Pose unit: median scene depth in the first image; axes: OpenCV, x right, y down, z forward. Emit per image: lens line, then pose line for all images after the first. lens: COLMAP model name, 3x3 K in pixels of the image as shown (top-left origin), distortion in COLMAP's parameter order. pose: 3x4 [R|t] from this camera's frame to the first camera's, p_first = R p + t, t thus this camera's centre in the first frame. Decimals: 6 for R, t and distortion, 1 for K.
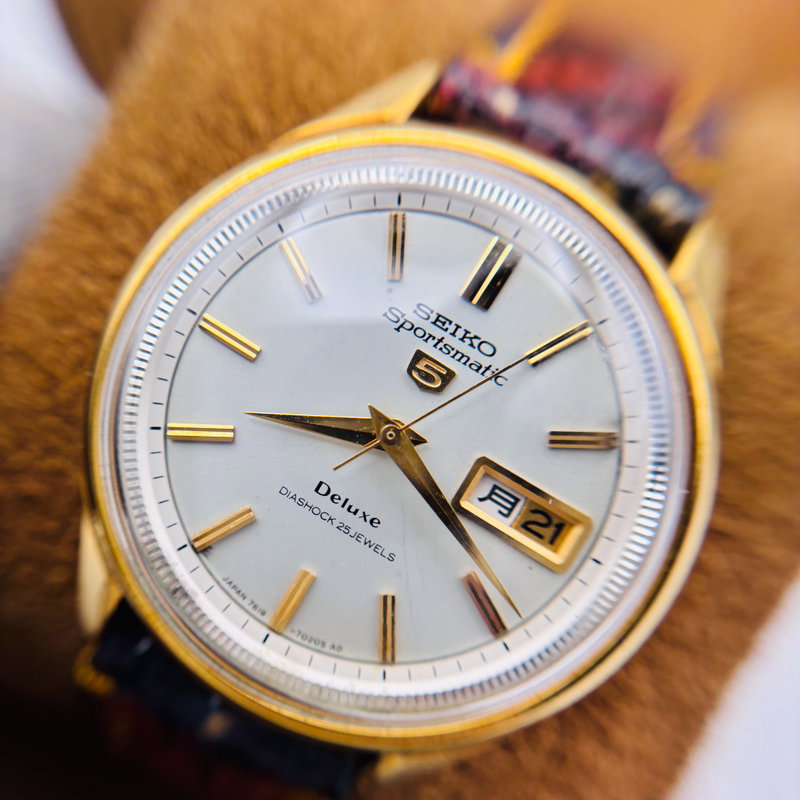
lens RADIAL K [[806.9, 0, 348.8], [0, 806.9, 425.9], [0, 0, 1]] dist [0.419381, -0.002763]
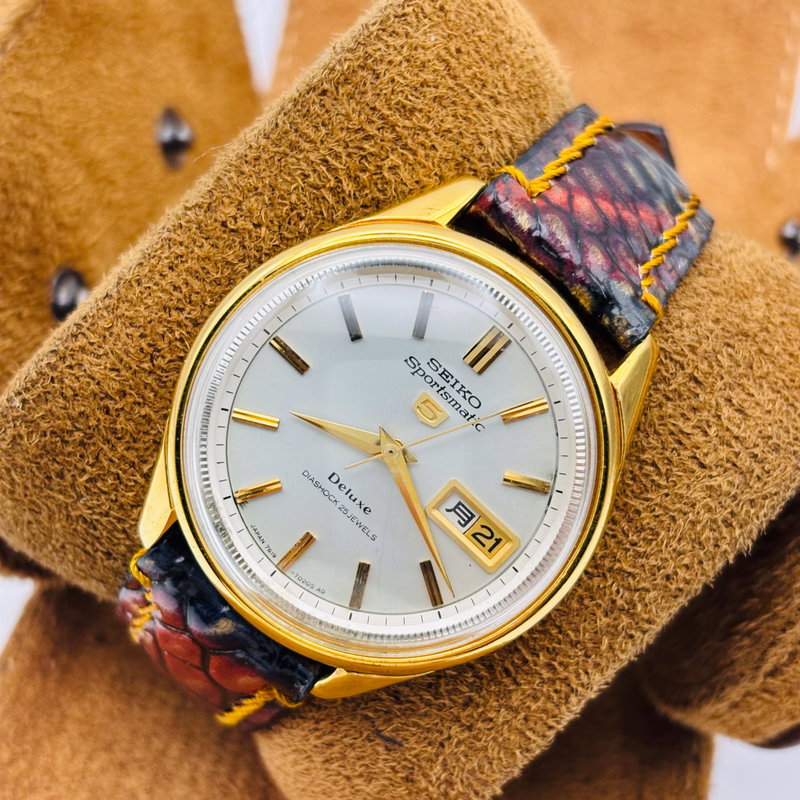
lens RADIAL K [[1631.4, 0, 366.9], [0, 1631.4, 392.0], [0, 0, 1]] dist [0.450050, -0.358561]
pose [[0.976798, 0.207975, -0.051113, 0.129659], [-0.202525, 0.974628, 0.095308, -0.330190], [0.069638, -0.082745, 0.994135, -1.675827]]
